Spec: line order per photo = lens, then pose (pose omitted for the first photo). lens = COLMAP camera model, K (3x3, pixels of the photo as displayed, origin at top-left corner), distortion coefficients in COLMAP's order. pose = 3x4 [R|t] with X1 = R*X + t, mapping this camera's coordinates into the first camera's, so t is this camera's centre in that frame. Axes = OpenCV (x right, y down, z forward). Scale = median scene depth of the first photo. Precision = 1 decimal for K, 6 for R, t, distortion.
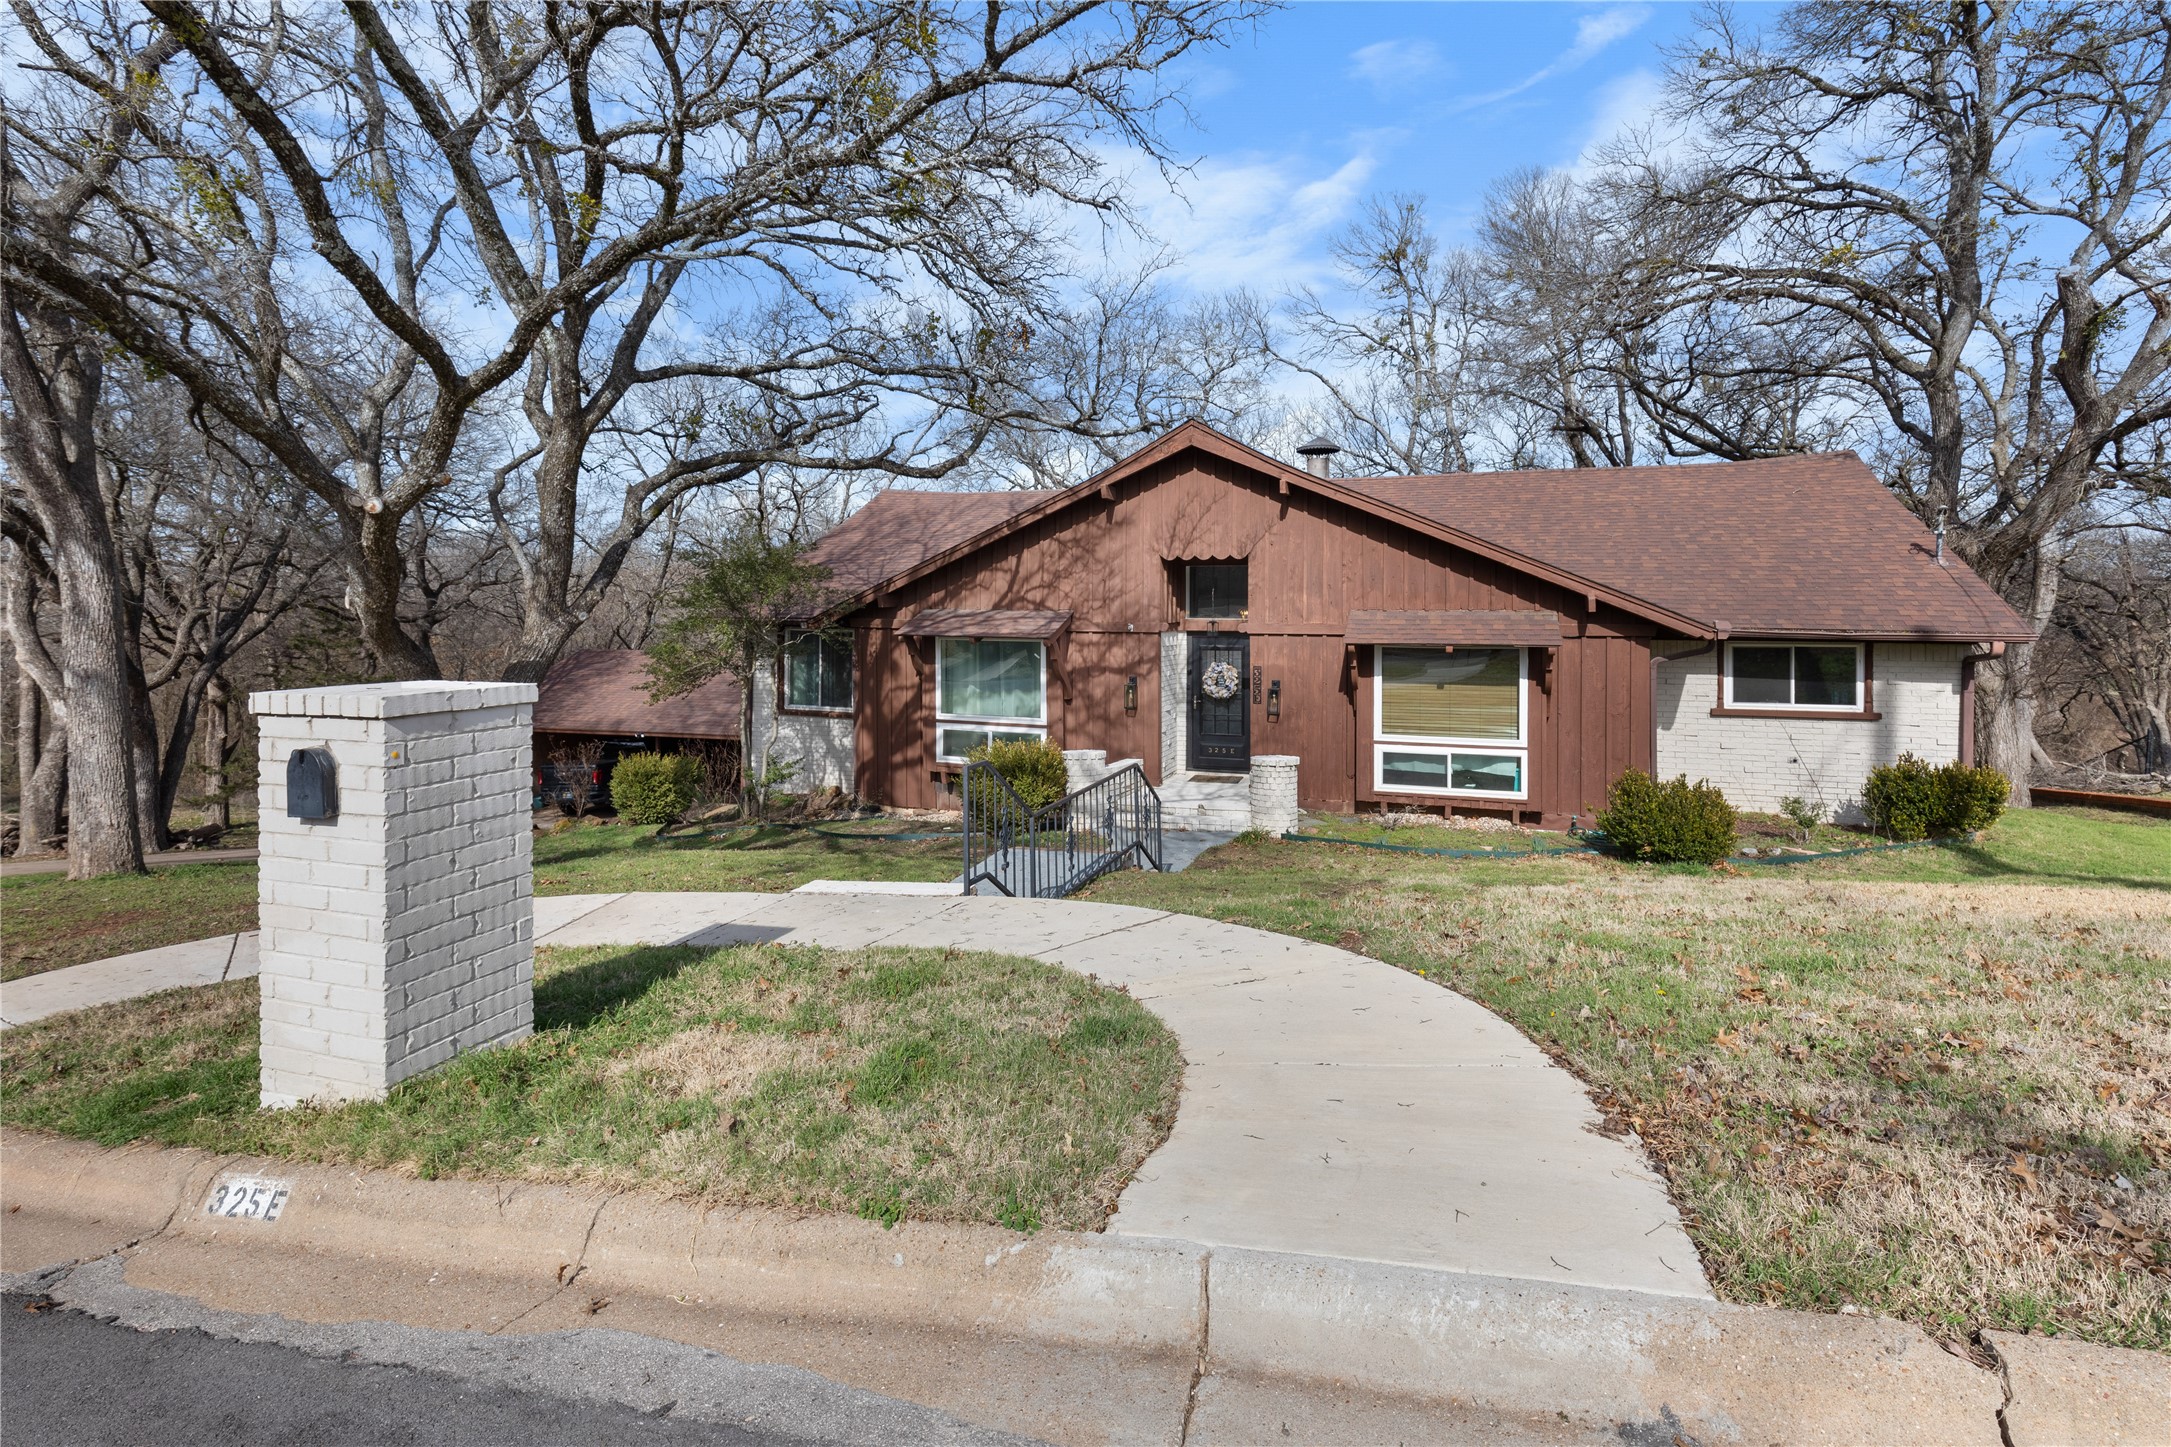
lens RADIAL K [[1005.0, 0, 1056.9], [0, 1005.0, 622.9], [0, 0, 1]] dist [0.008320, -0.000887]
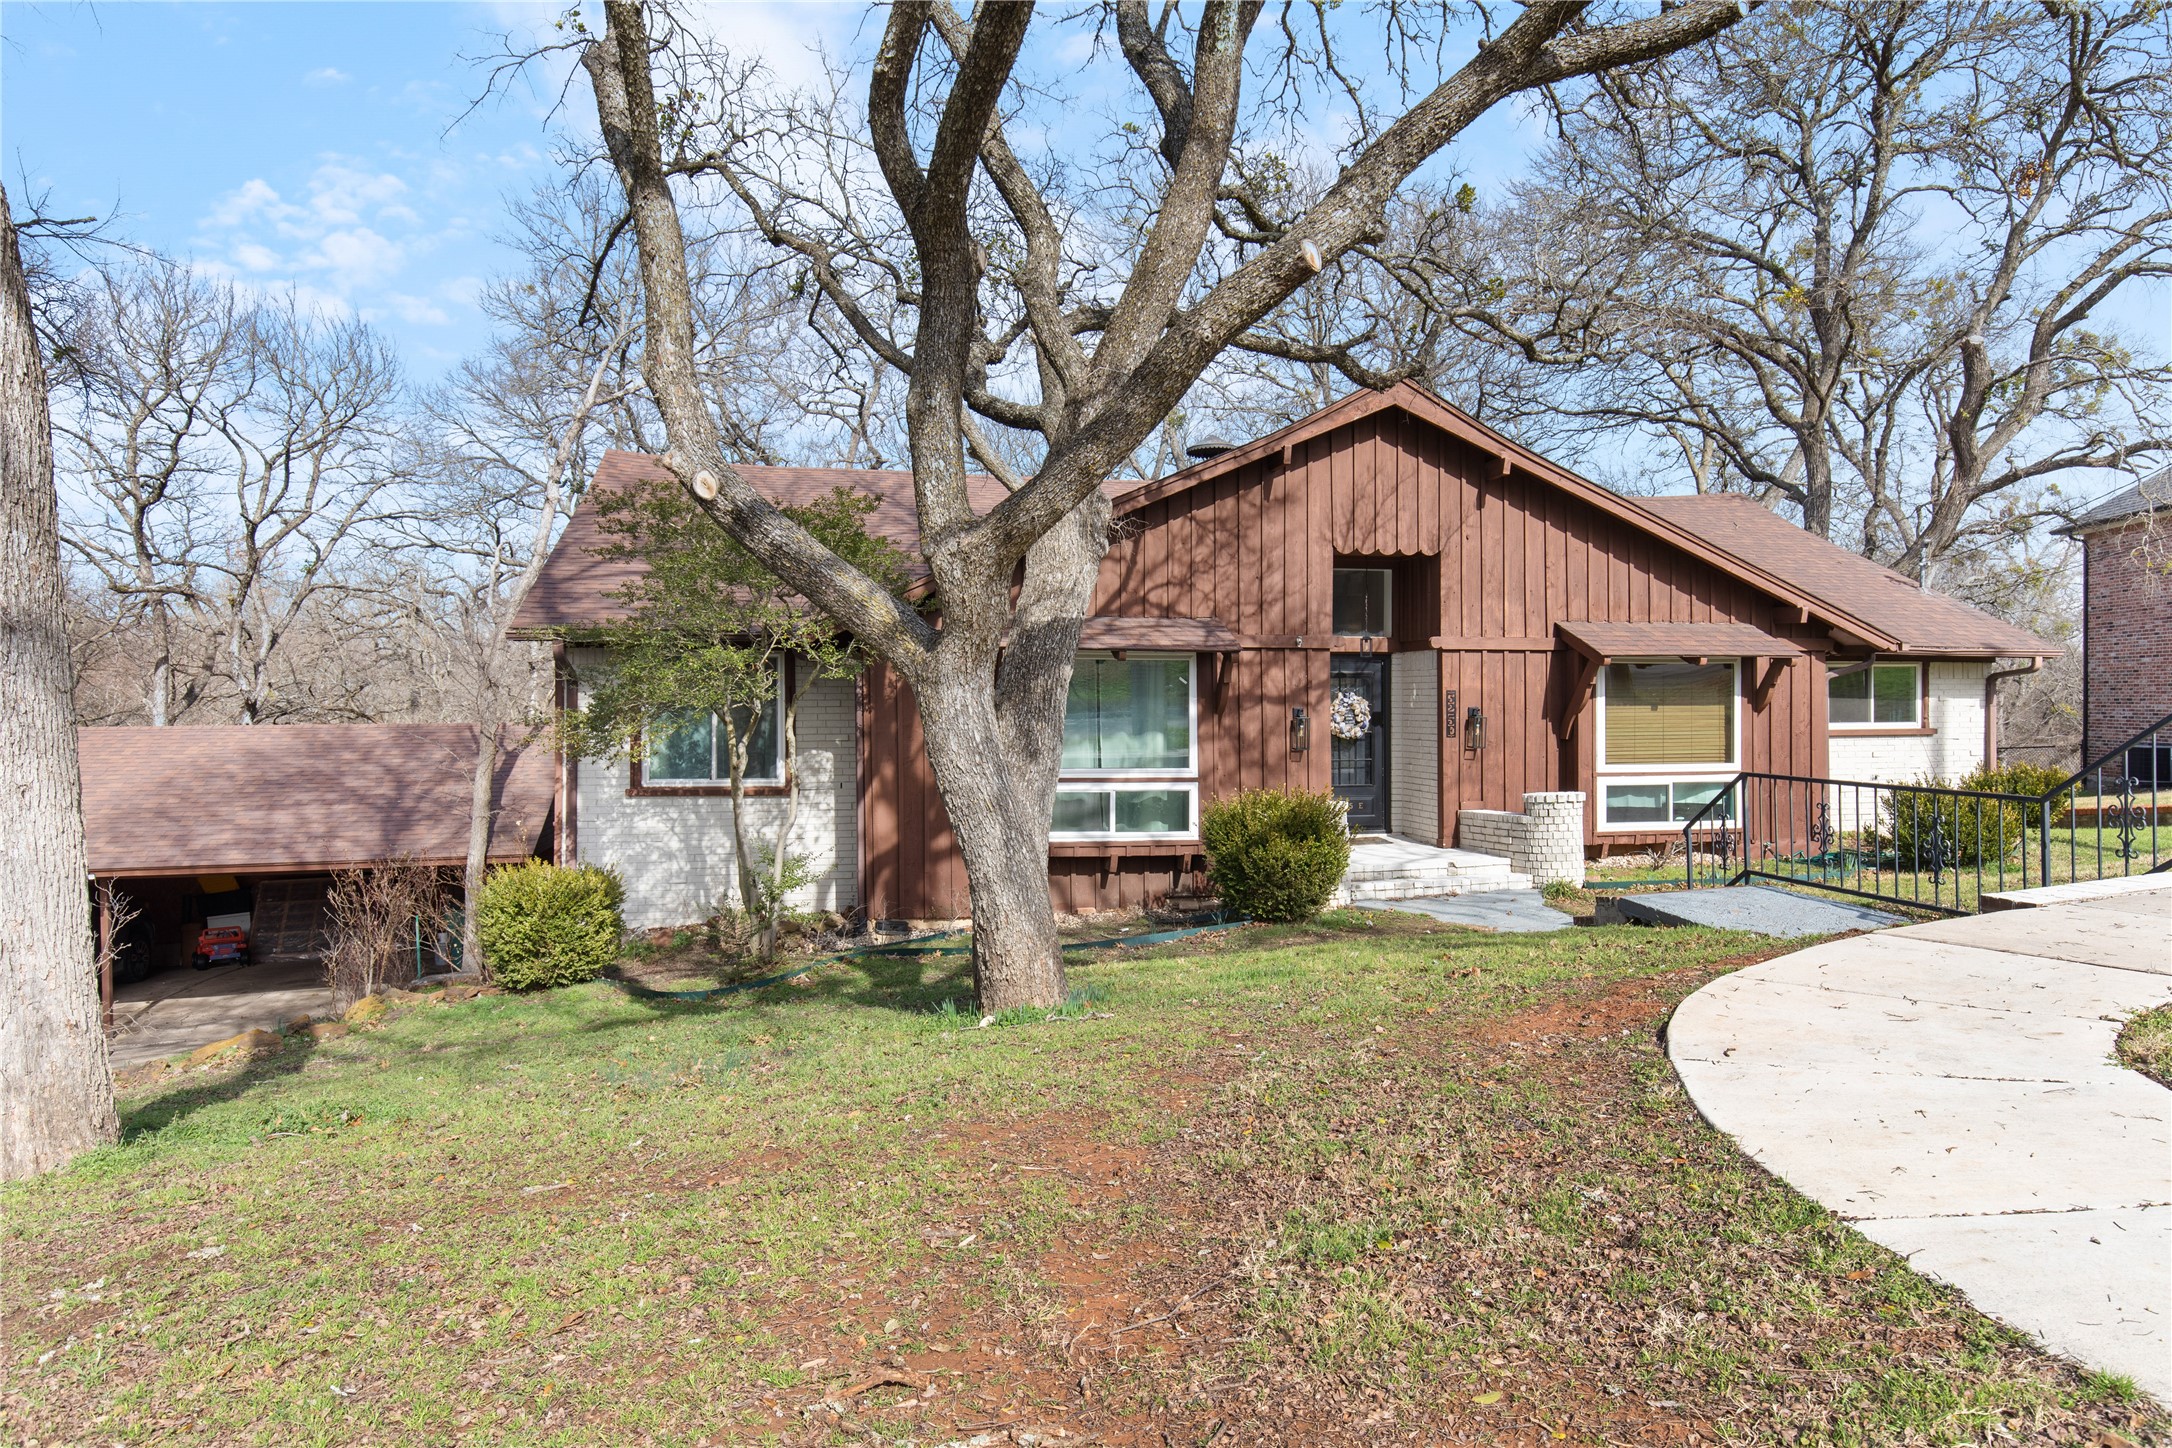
lens RADIAL K [[1324.8, 0, 1080.9], [0, 1324.8, 706.0], [0, 0, 1]] dist [-0.004902, 0.006131]
pose [[0.850719, -0.004447, 0.525602, -0.575165], [0.009189, 0.999937, -0.006412, 0.056704], [-0.525541, 0.010285, 0.850706, 0.246237]]
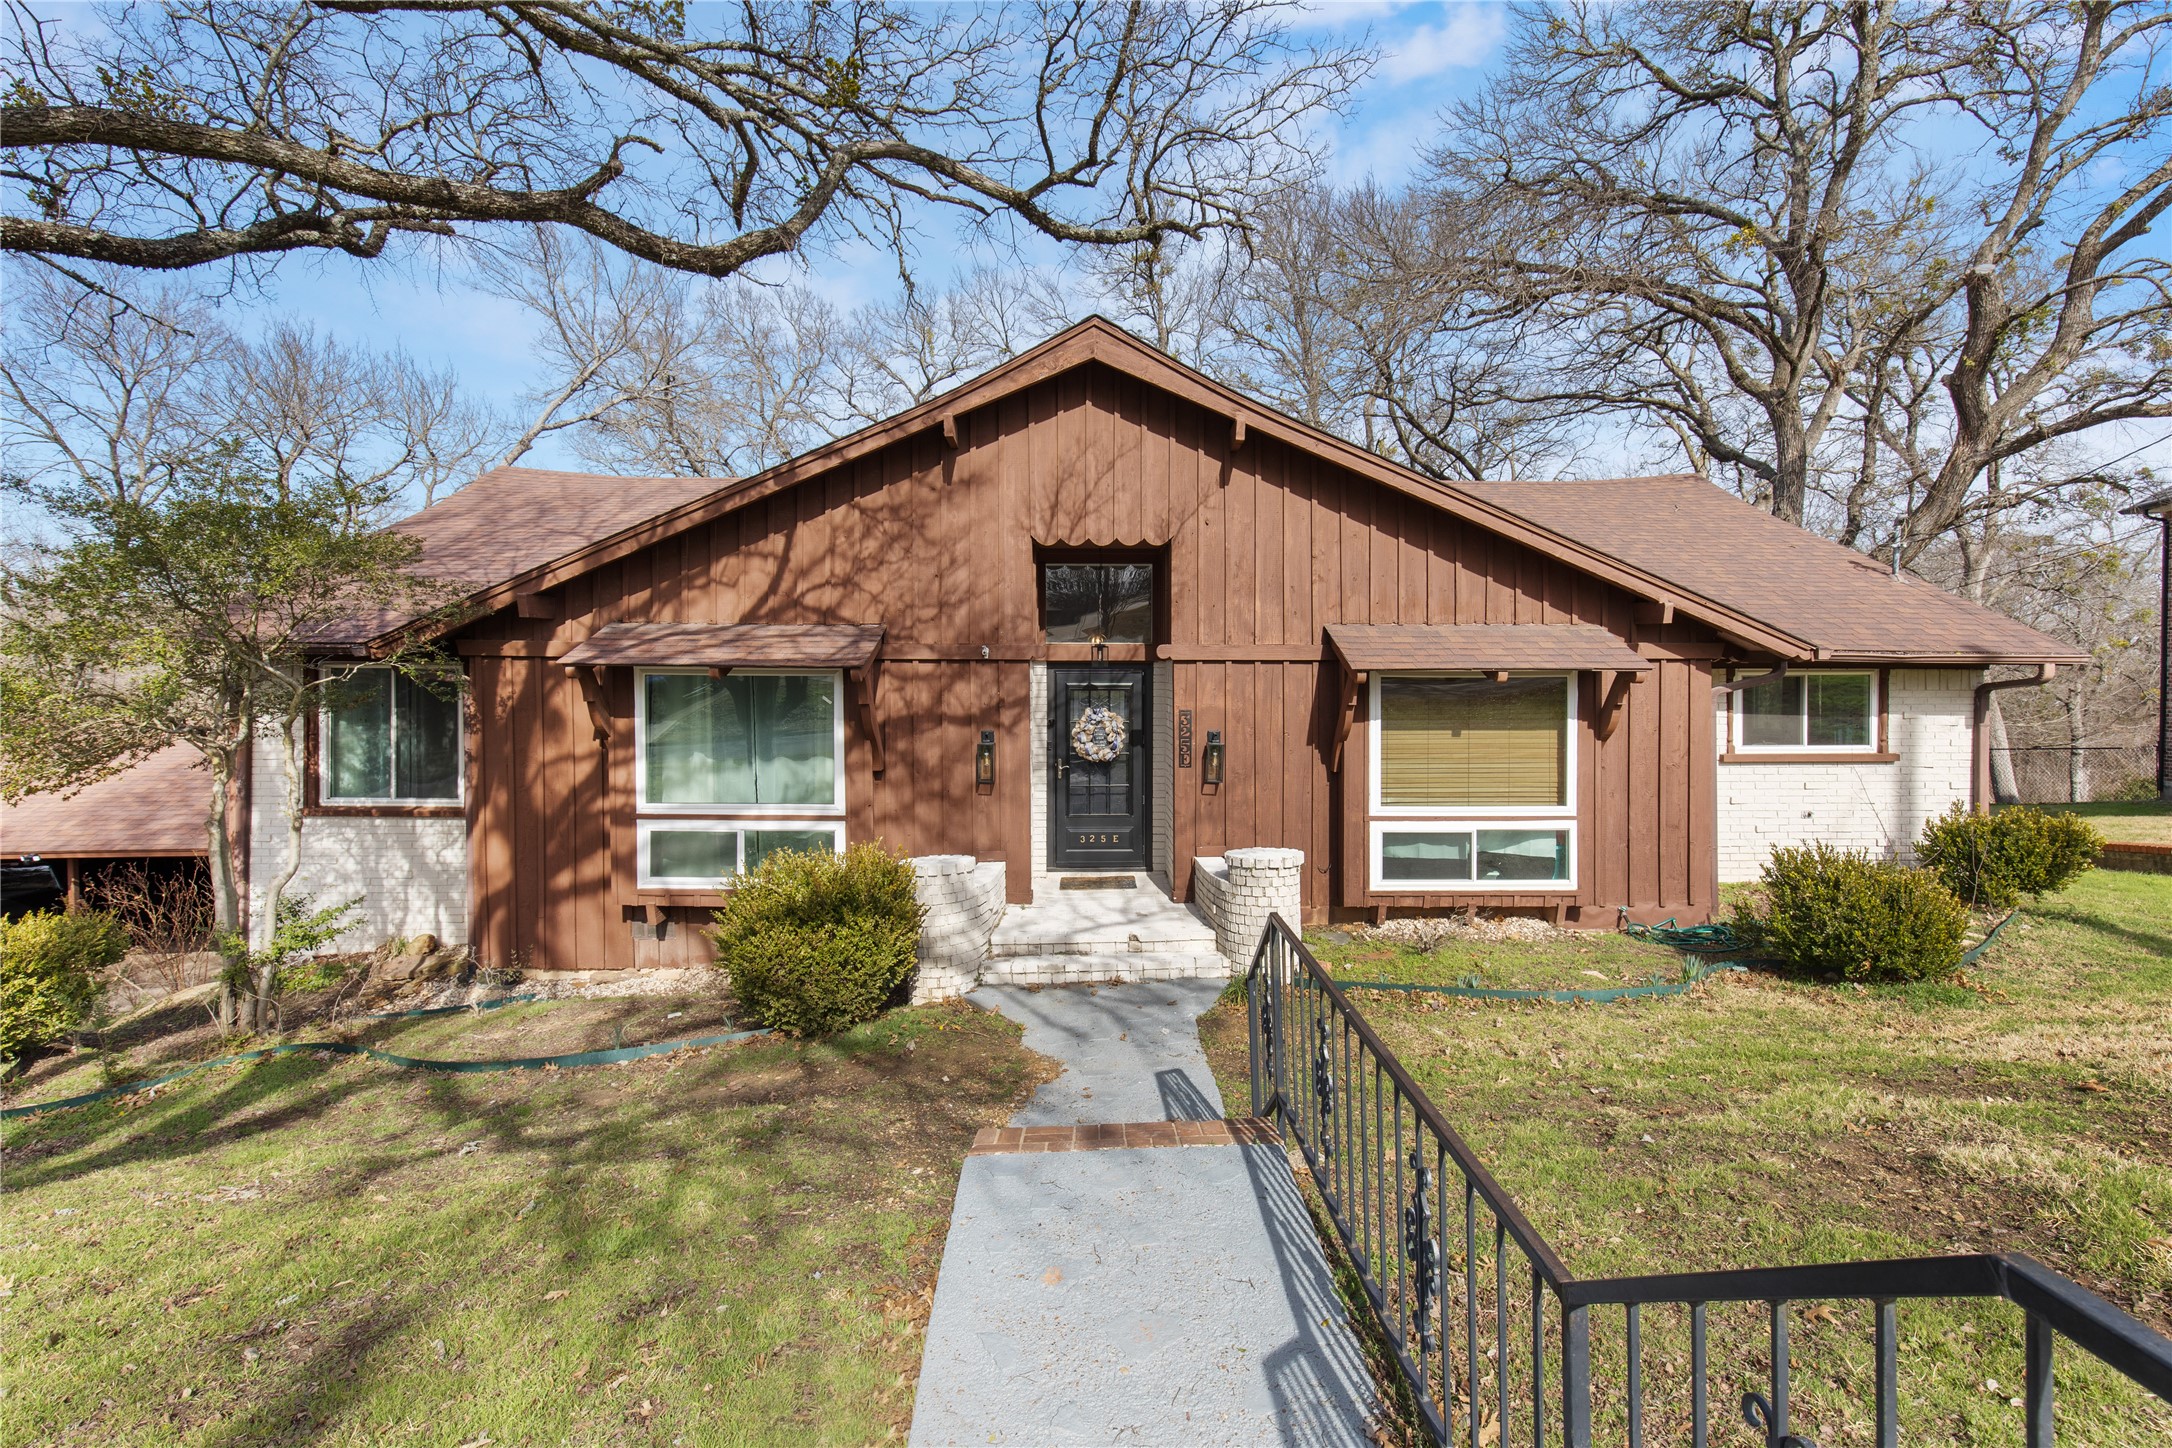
lens RADIAL K [[1005.5, 0, 1066.4], [0, 1005.5, 687.2], [0, 0, 1]] dist [0.008320, -0.000887]
pose [[0.934639, -0.004678, 0.355568, -0.100462], [0.004778, 0.999988, 0.000599, 0.026364], [-0.355566, 0.001139, 0.934650, 0.396262]]
